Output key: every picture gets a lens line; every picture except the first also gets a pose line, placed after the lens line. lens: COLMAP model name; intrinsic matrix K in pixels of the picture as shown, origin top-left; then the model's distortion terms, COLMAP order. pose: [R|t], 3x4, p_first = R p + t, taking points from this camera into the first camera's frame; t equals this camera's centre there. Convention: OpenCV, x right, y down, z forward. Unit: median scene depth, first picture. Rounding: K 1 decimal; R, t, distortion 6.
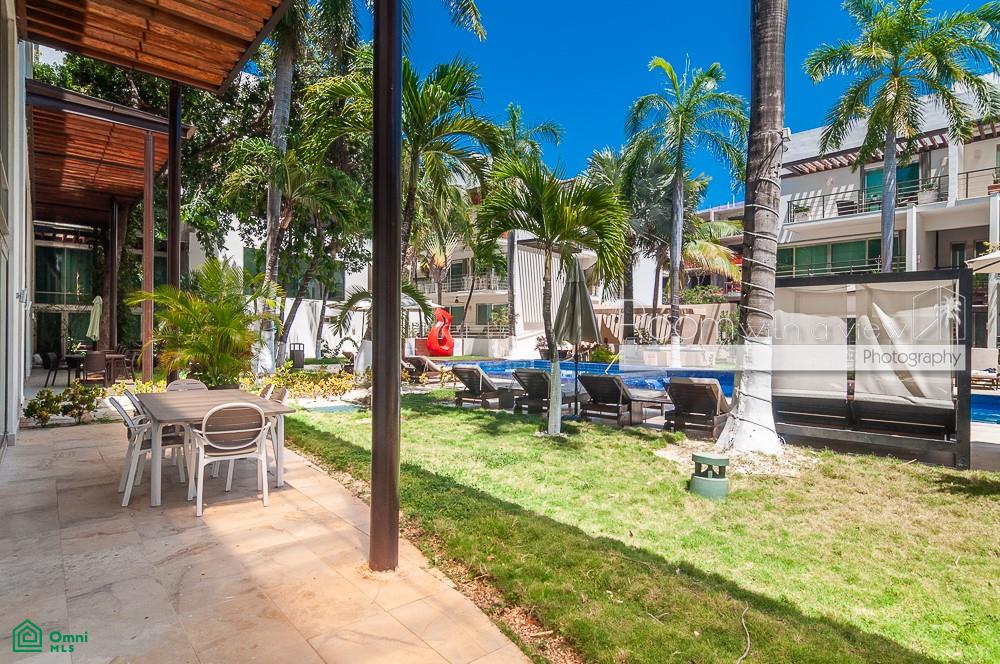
lens RADIAL K [[534.4, 0, 500.0], [0, 534.4, 337.0], [0, 0, 1]] dist [0.002246, 0.000429]
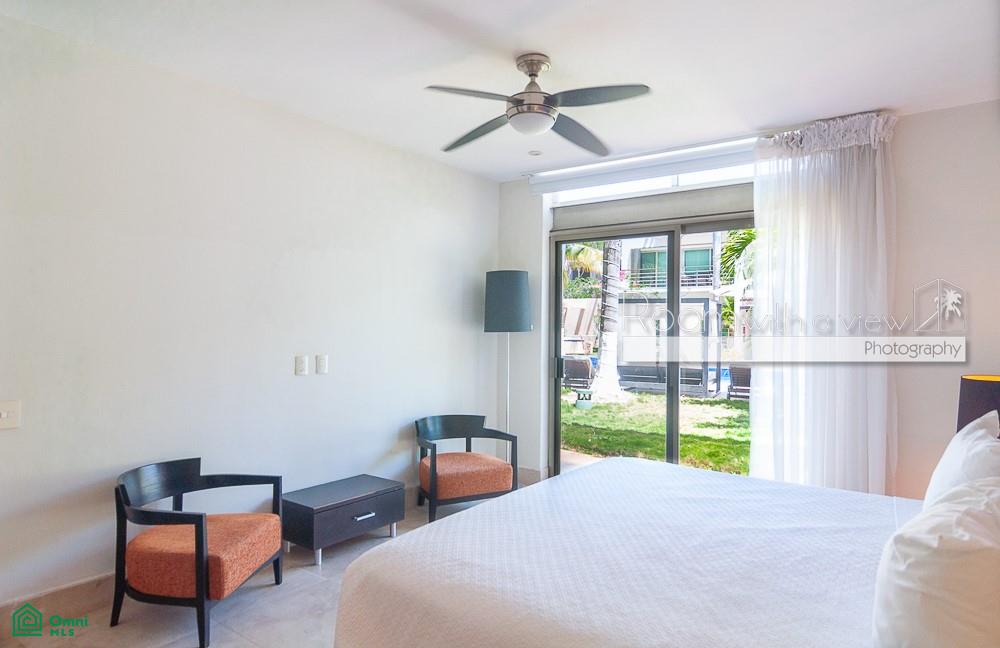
lens RADIAL K [[604.6, 0, 500.0], [0, 604.6, 324.0], [0, 0, 1]] dist [-0.000189, -0.000016]
pose [[0.974601, 0.003572, 0.223921, -0.355018], [-0.002265, 0.999979, -0.006093, -0.014059], [-0.223938, 0.005431, 0.974588, -0.954443]]
